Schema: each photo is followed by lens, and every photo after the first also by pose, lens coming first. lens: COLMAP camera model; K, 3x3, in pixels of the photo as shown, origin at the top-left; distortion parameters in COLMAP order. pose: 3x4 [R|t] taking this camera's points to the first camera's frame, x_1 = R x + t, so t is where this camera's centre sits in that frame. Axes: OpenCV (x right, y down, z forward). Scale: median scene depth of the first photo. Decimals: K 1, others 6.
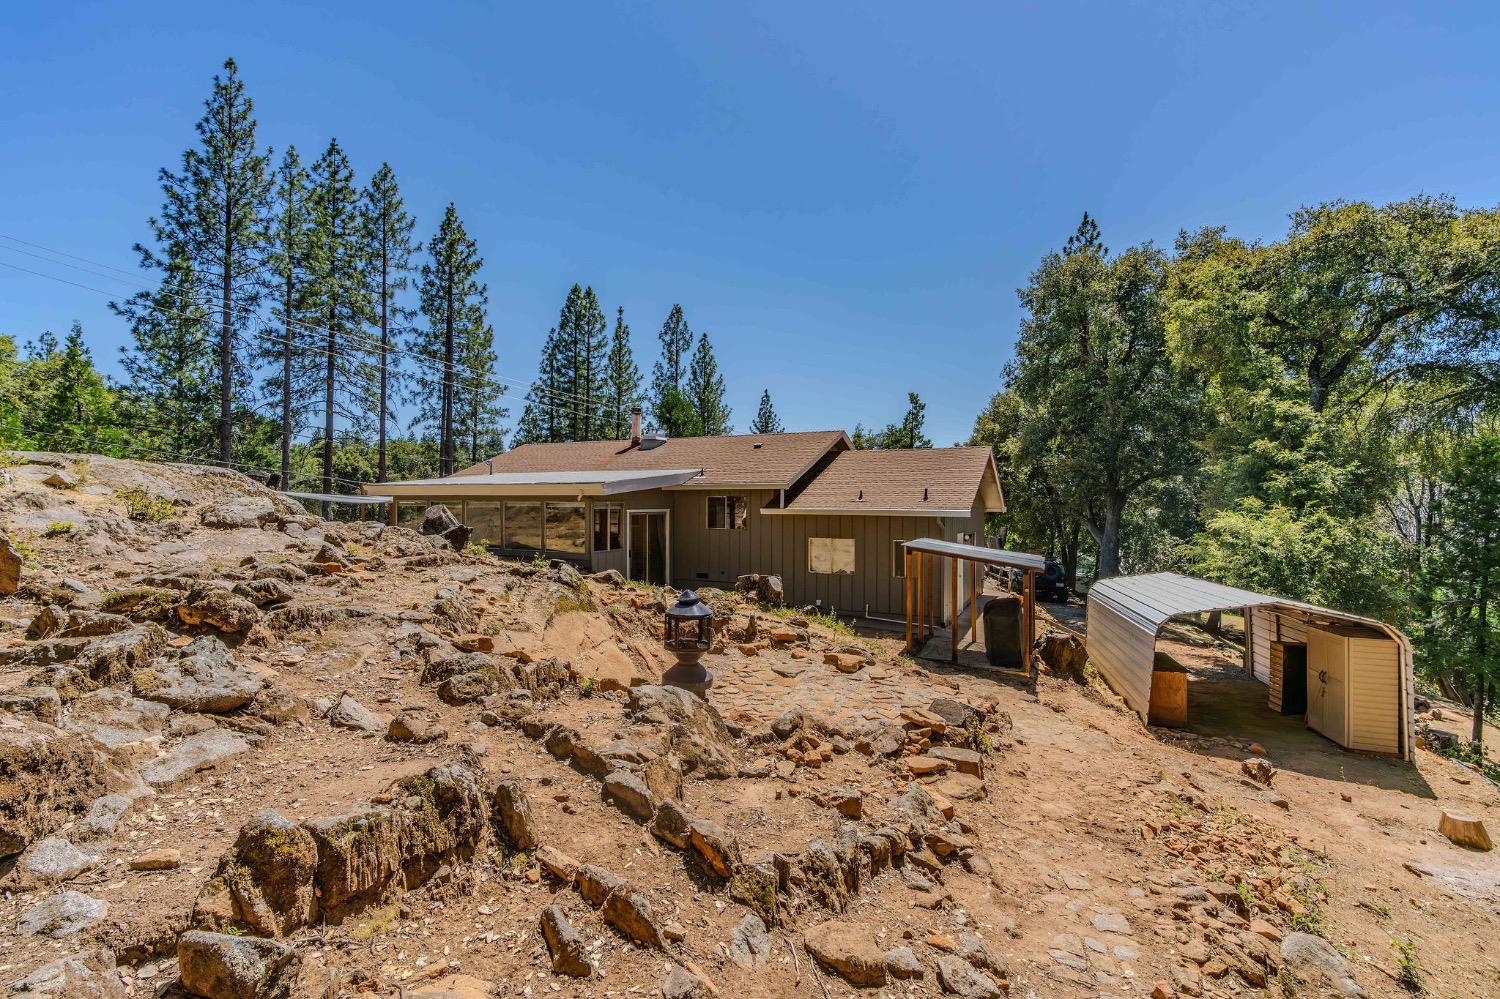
lens RADIAL K [[683.6, 0, 748.0], [0, 683.6, 498.9], [0, 0, 1]] dist [-0.006608, 0.001635]
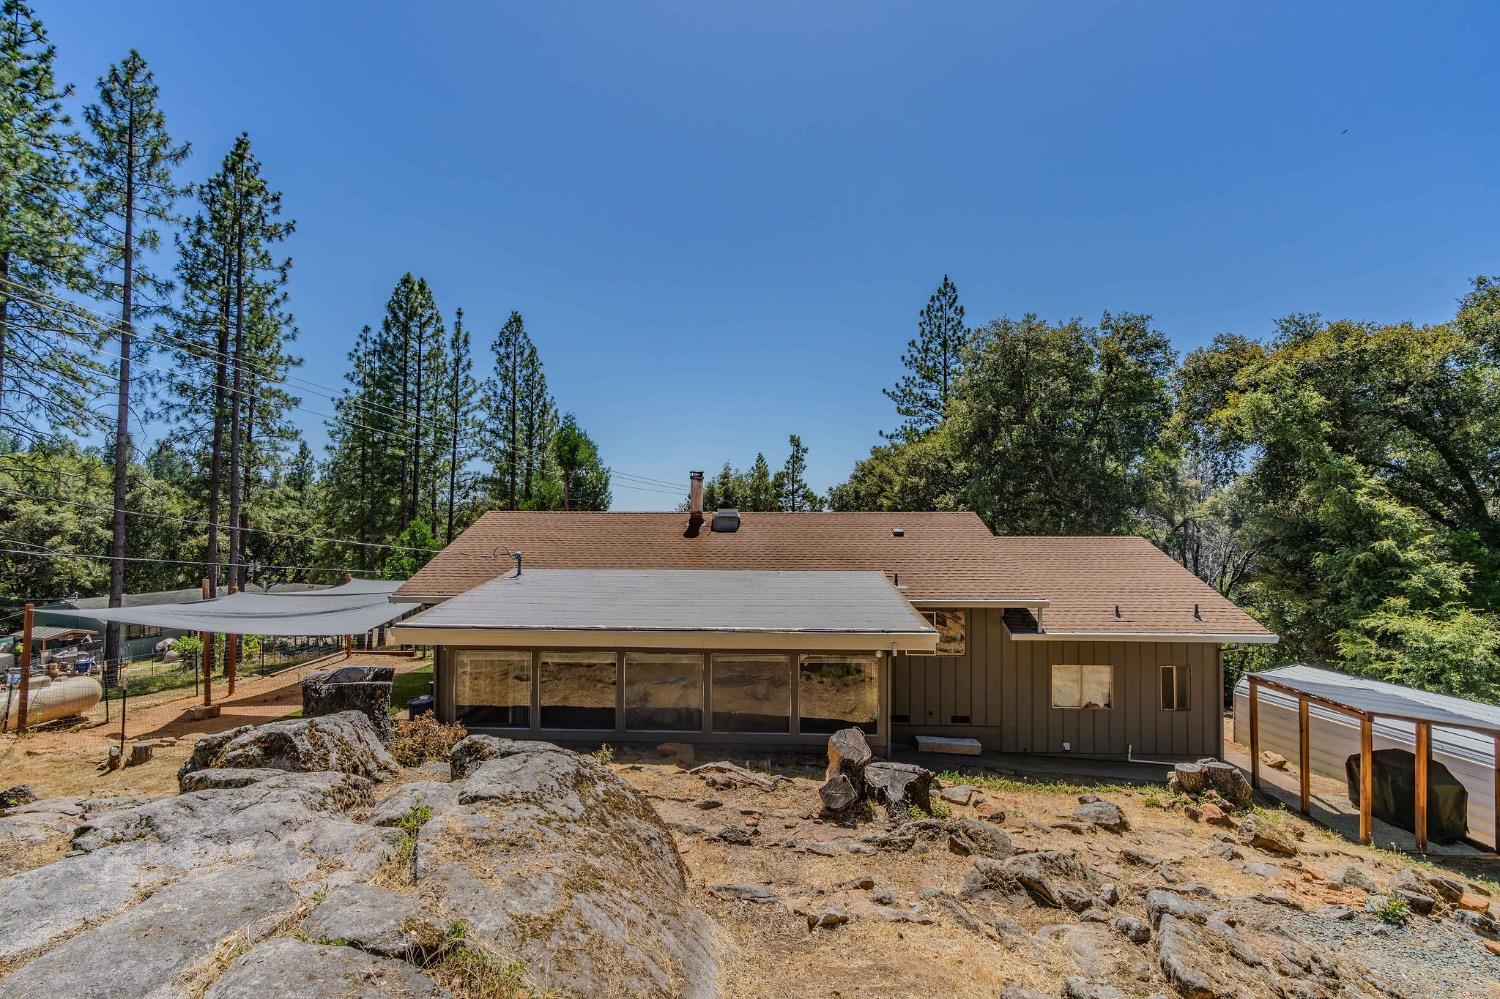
lens RADIAL K [[683.6, 0, 755.1], [0, 683.6, 502.0], [0, 0, 1]] dist [-0.006608, 0.001635]
pose [[0.917237, 0.011240, 0.398183, -0.533250], [-0.002798, 0.999759, -0.021775, -0.111758], [-0.398332, 0.018859, 0.917047, 0.393675]]
